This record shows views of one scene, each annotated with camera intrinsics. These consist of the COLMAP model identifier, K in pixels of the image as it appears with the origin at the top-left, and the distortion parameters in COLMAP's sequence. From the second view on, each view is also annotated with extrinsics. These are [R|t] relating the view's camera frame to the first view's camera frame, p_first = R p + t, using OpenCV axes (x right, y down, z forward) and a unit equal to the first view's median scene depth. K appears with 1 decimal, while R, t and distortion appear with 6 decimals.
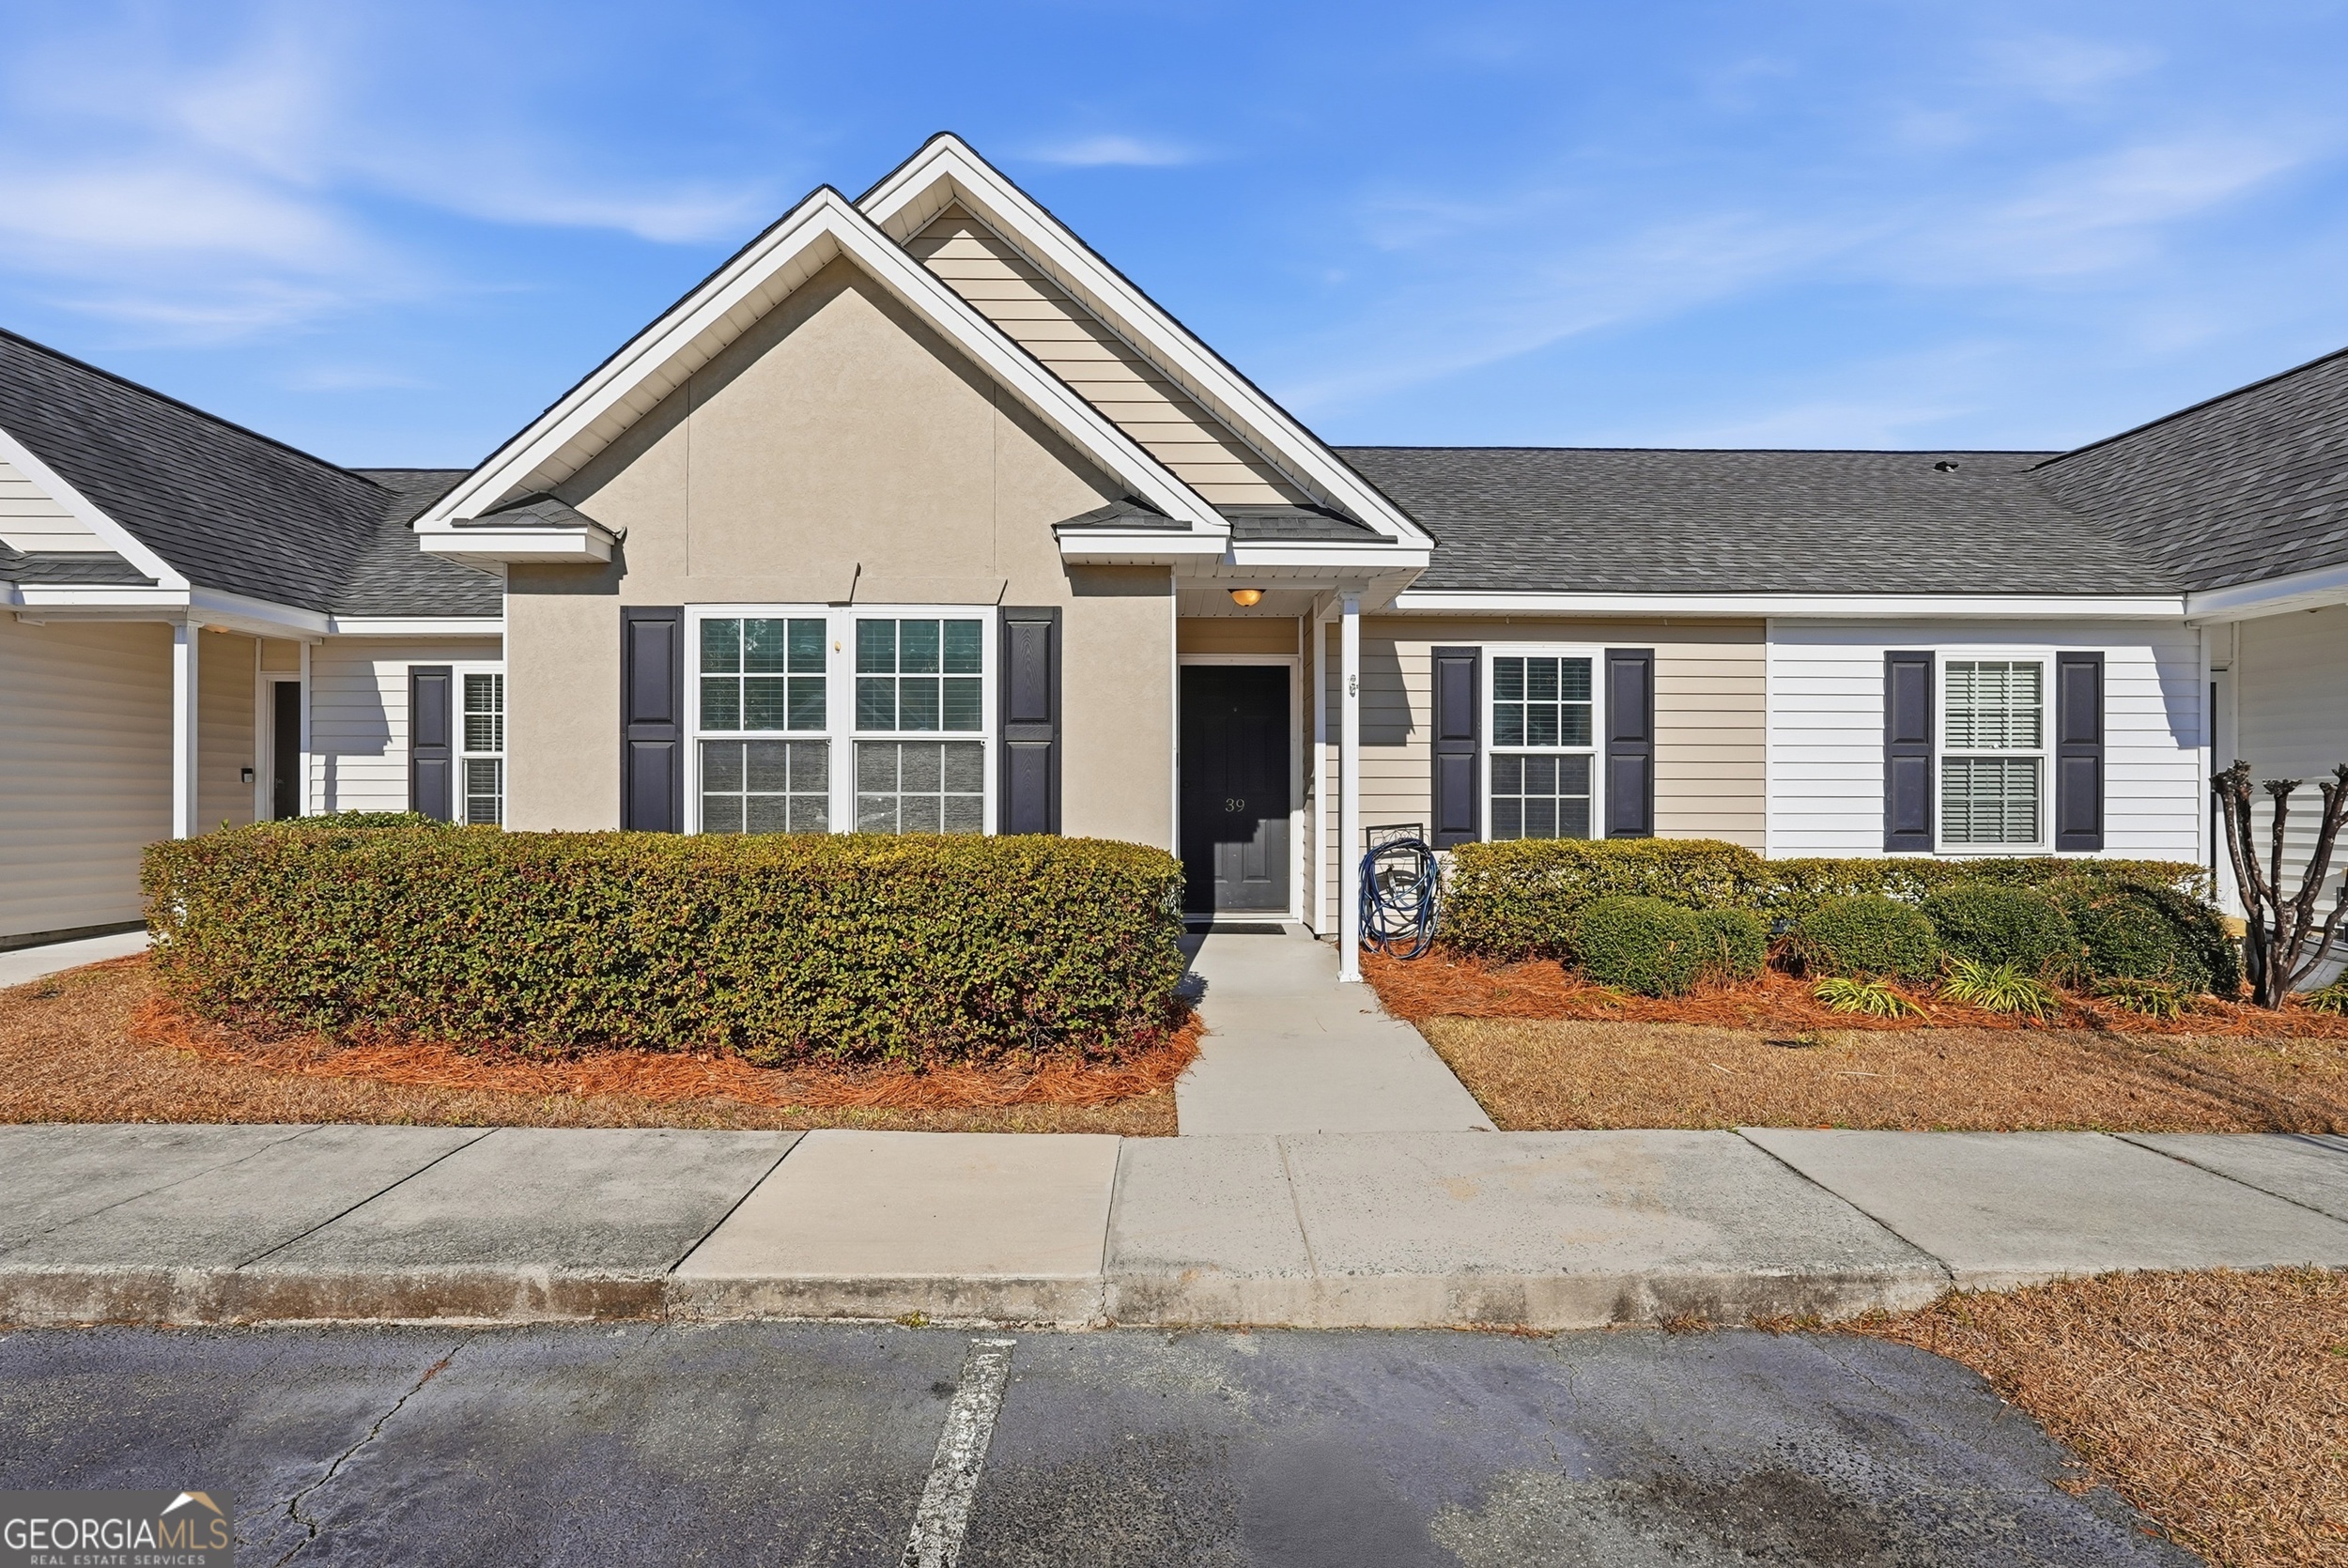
lens RADIAL K [[1039.8, 0, 1180.0], [0, 1039.8, 796.9], [0, 0, 1]] dist [-0.000628, 0.000052]
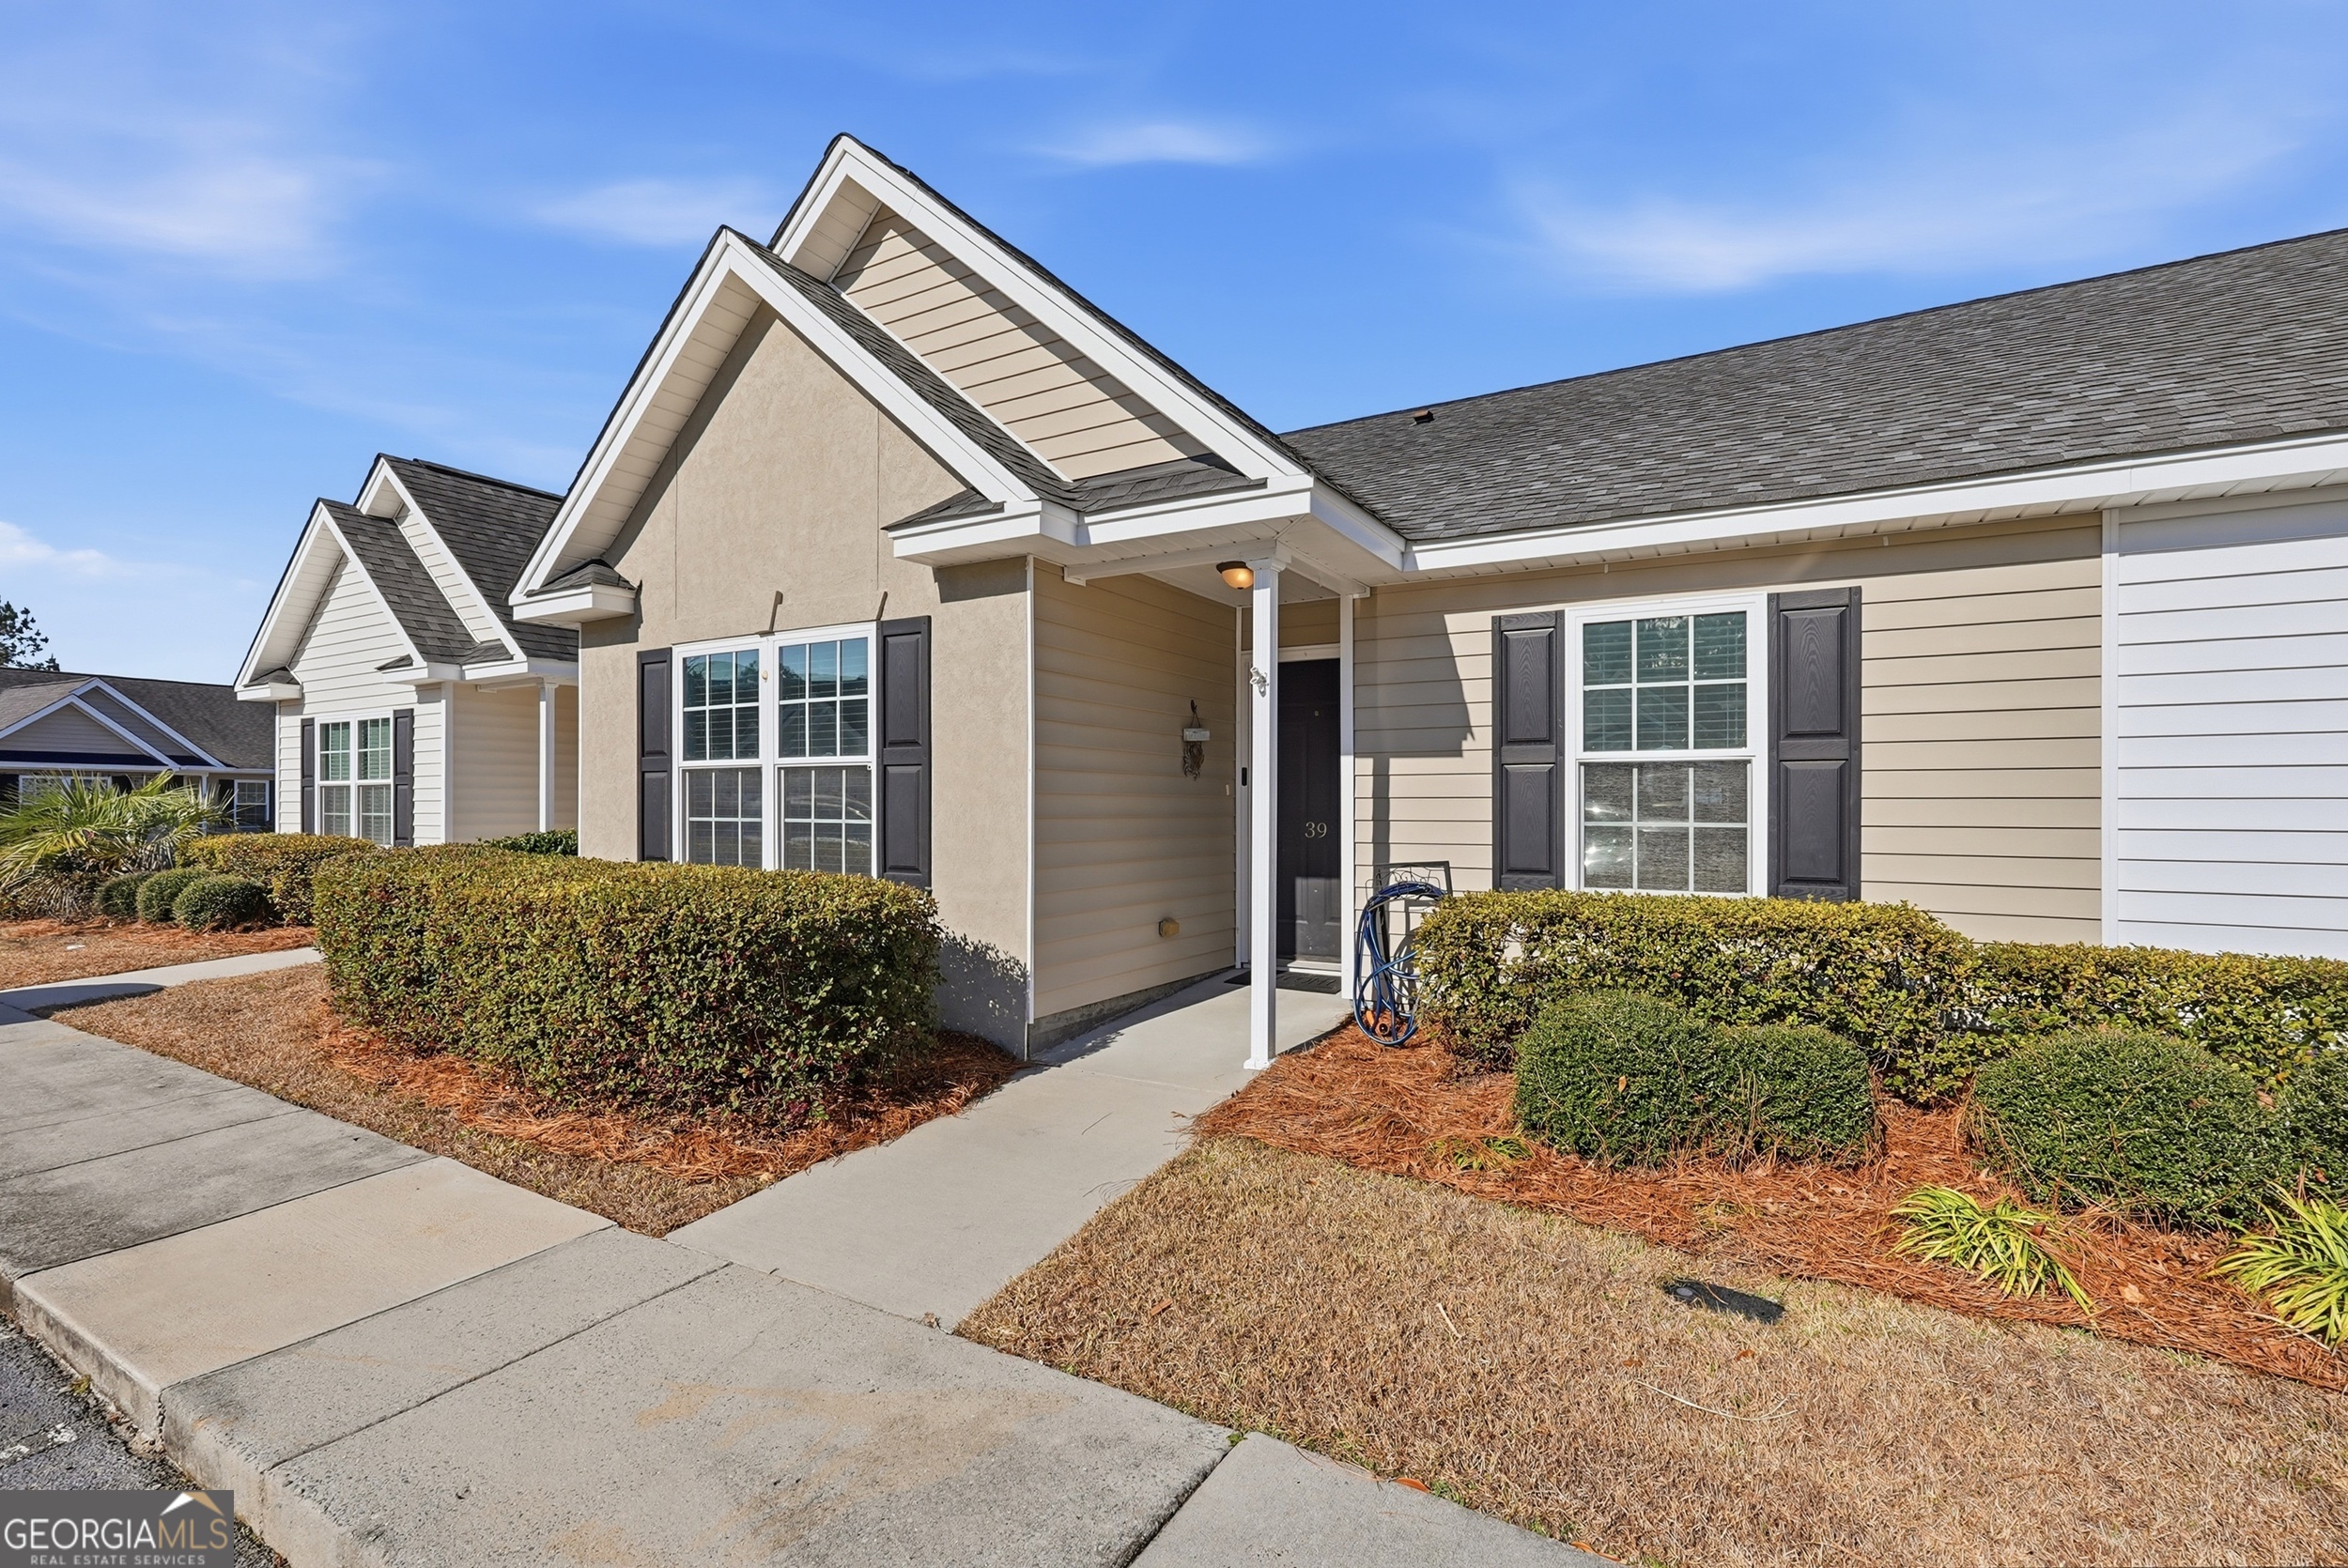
lens RADIAL K [[1044.0, 0, 1172.6], [0, 1044.0, 803.9], [0, 0, 1]] dist [-0.002364, 0.000098]
pose [[0.857862, -0.001163, -0.513879, 0.530301], [0.001763, 0.999998, 0.000680, -0.018732], [0.513877, -0.001490, 0.857862, 0.325028]]
